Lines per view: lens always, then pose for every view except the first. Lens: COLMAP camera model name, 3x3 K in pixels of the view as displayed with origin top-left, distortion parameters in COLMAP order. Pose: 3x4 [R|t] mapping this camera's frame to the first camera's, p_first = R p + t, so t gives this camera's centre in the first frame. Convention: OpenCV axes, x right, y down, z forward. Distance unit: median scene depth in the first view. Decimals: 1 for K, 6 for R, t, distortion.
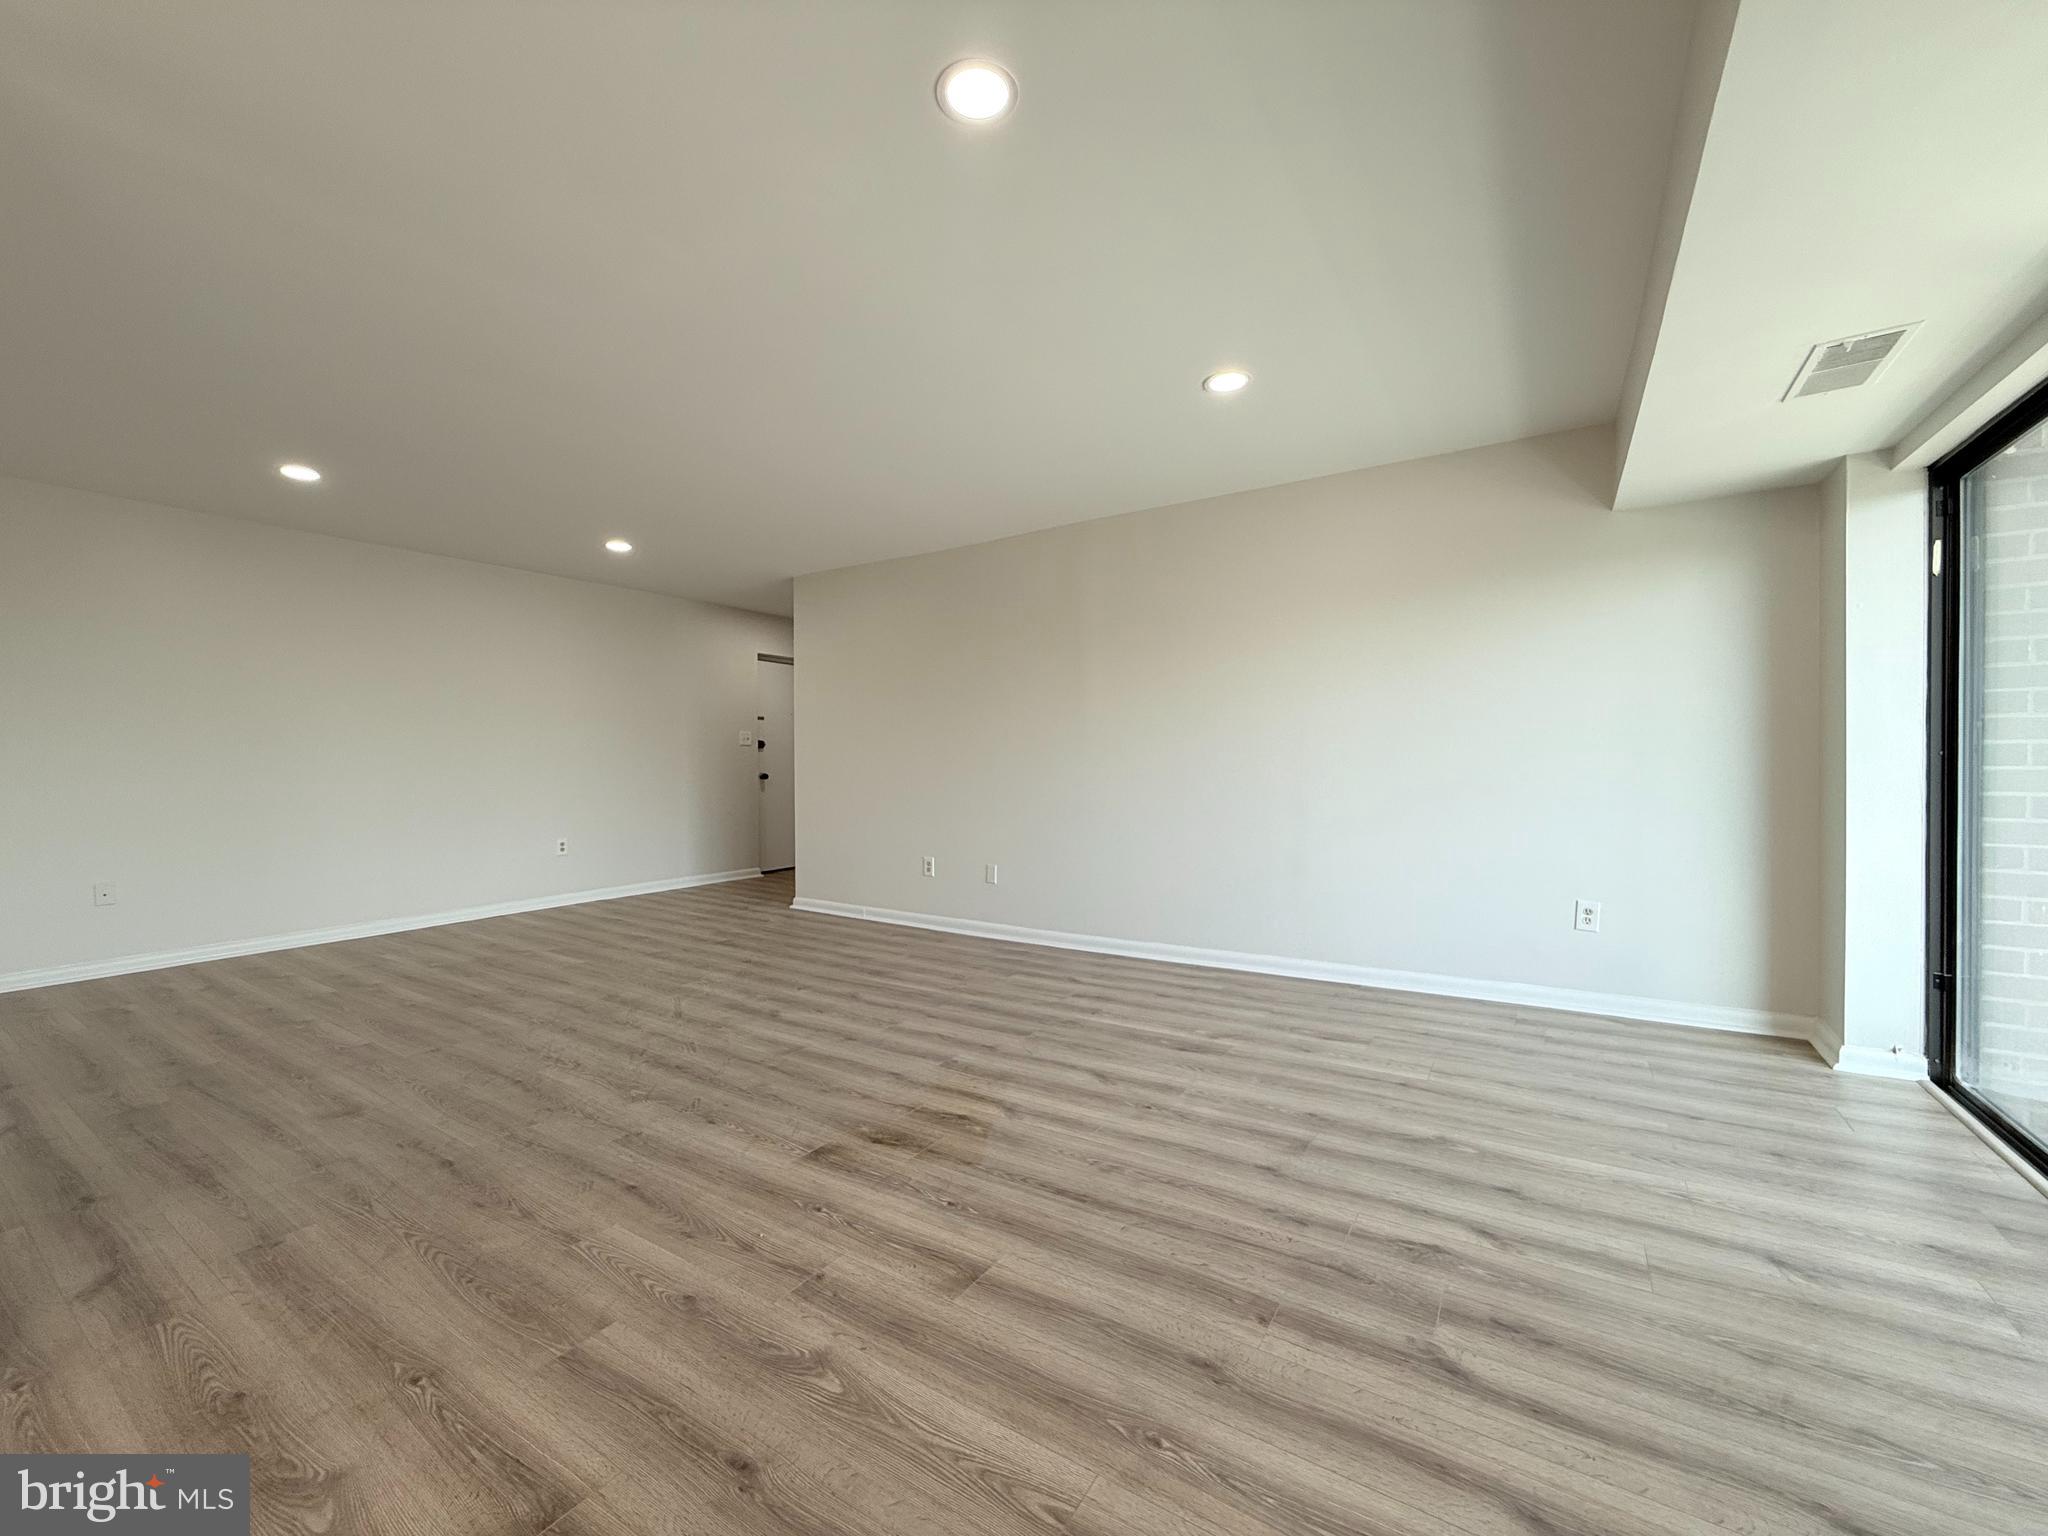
lens RADIAL K [[815.5, 0, 1018.6], [0, 815.5, 766.5], [0, 0, 1]] dist [-0.000891, 0.000018]
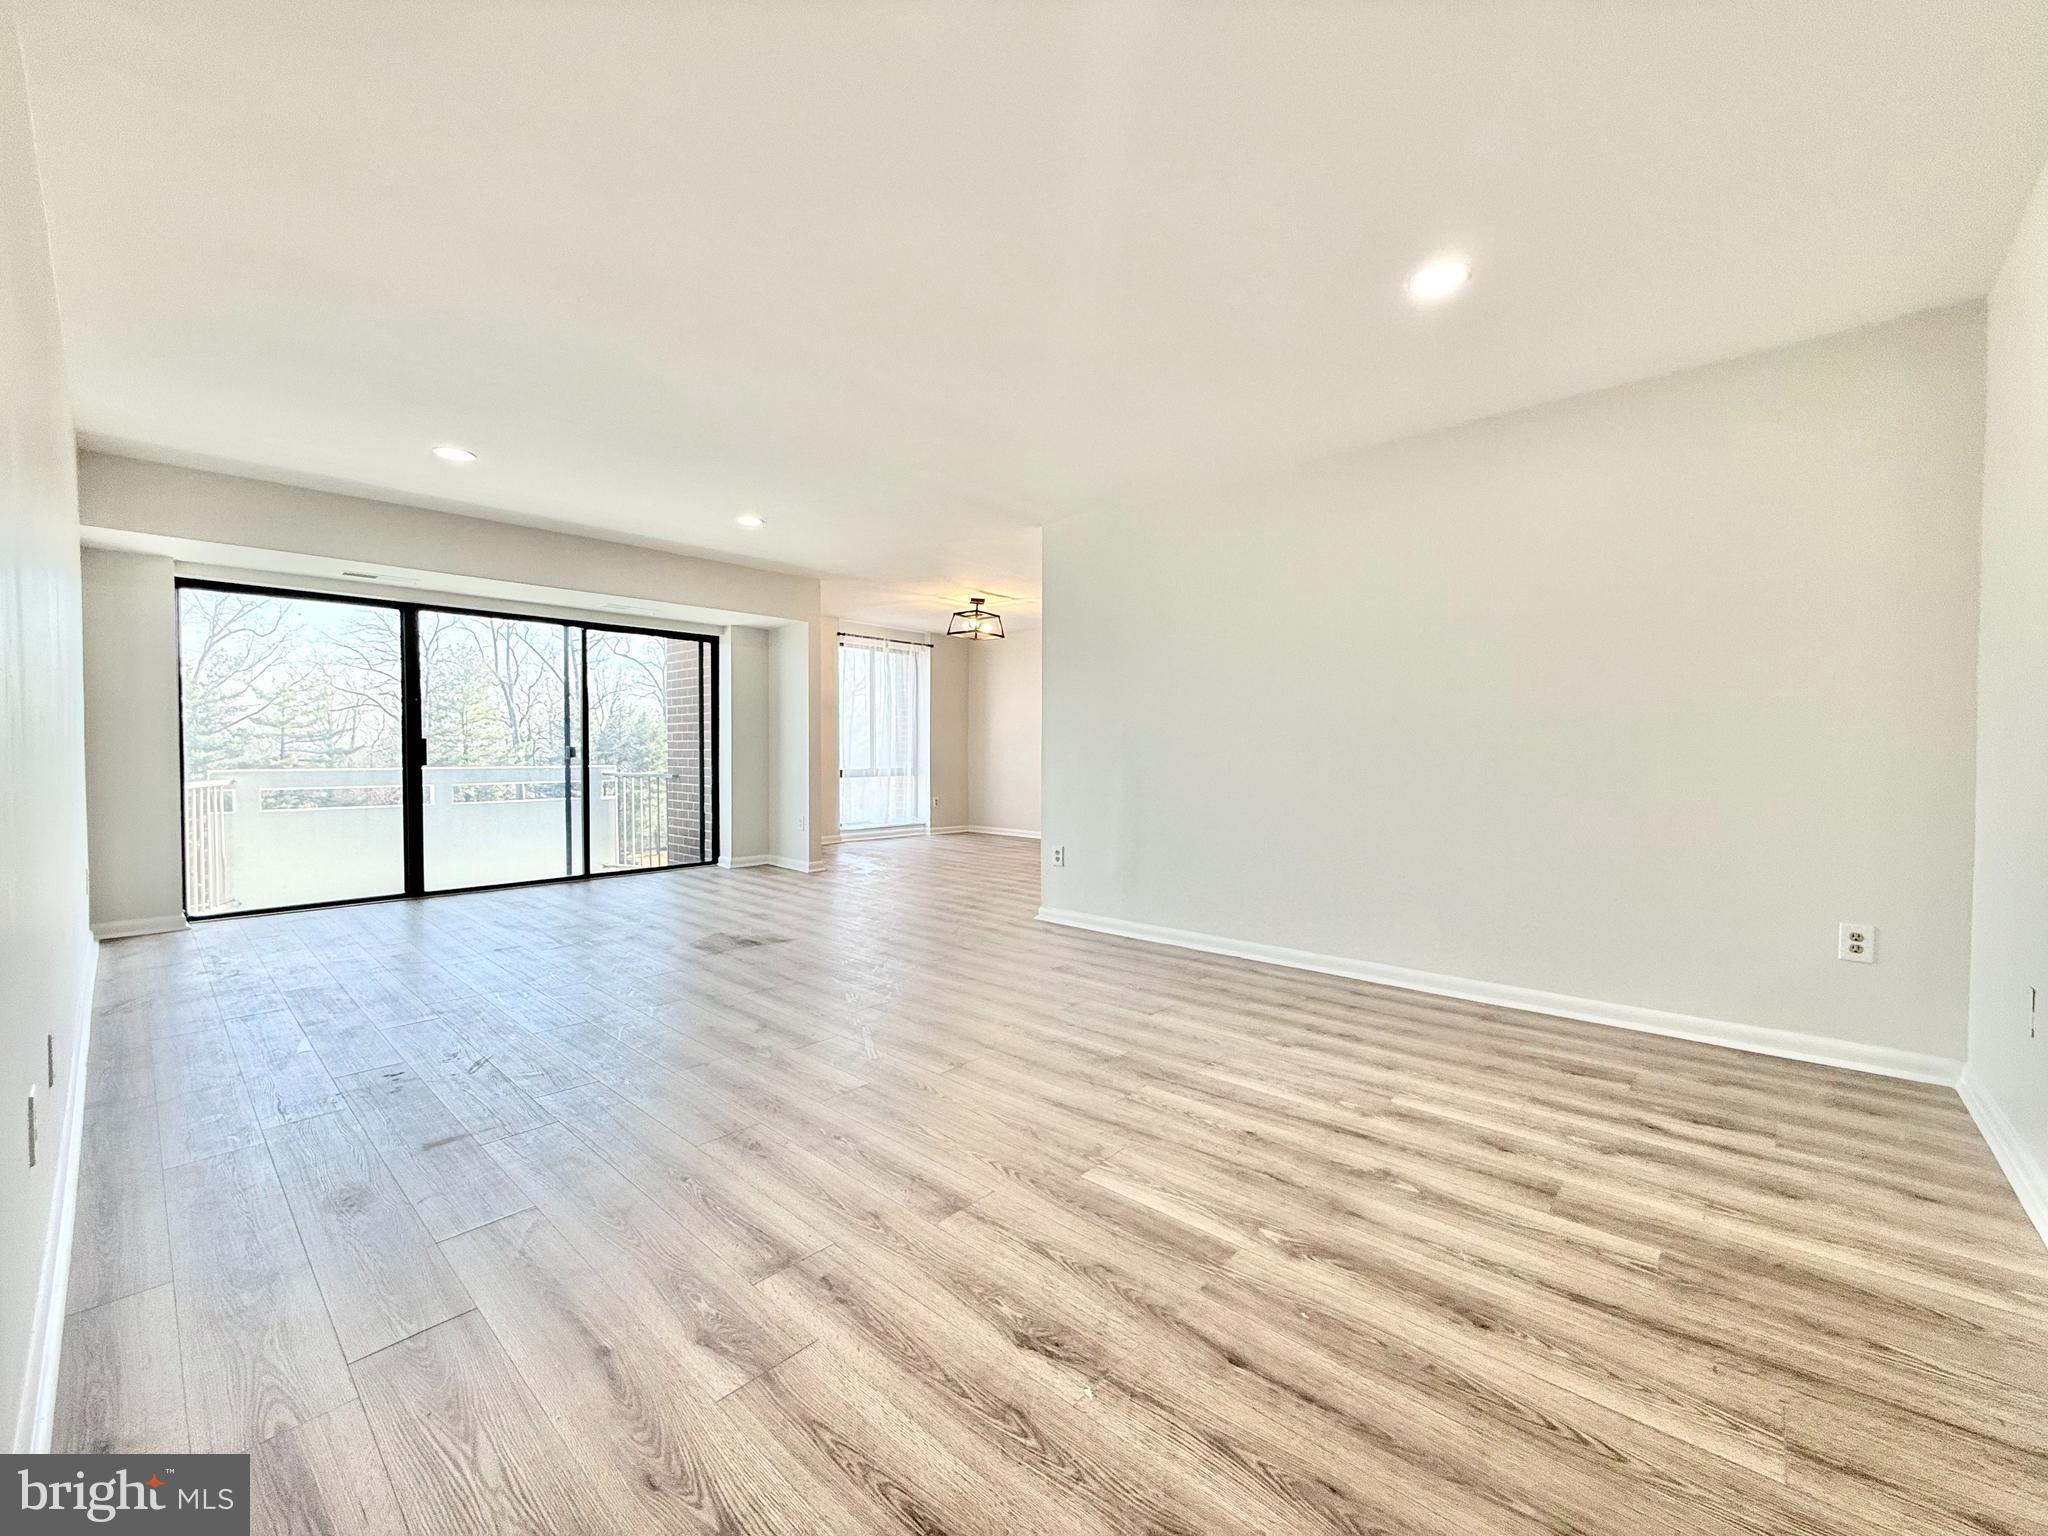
lens RADIAL K [[815.5, 0, 1018.6], [0, 815.5, 766.5], [0, 0, 1]] dist [-0.000891, 0.000018]
pose [[-0.987505, -0.000092, 0.157590, -0.931820], [0.004580, 0.999561, 0.029284, -0.002949], [-0.157523, 0.029639, -0.987070, 2.377890]]
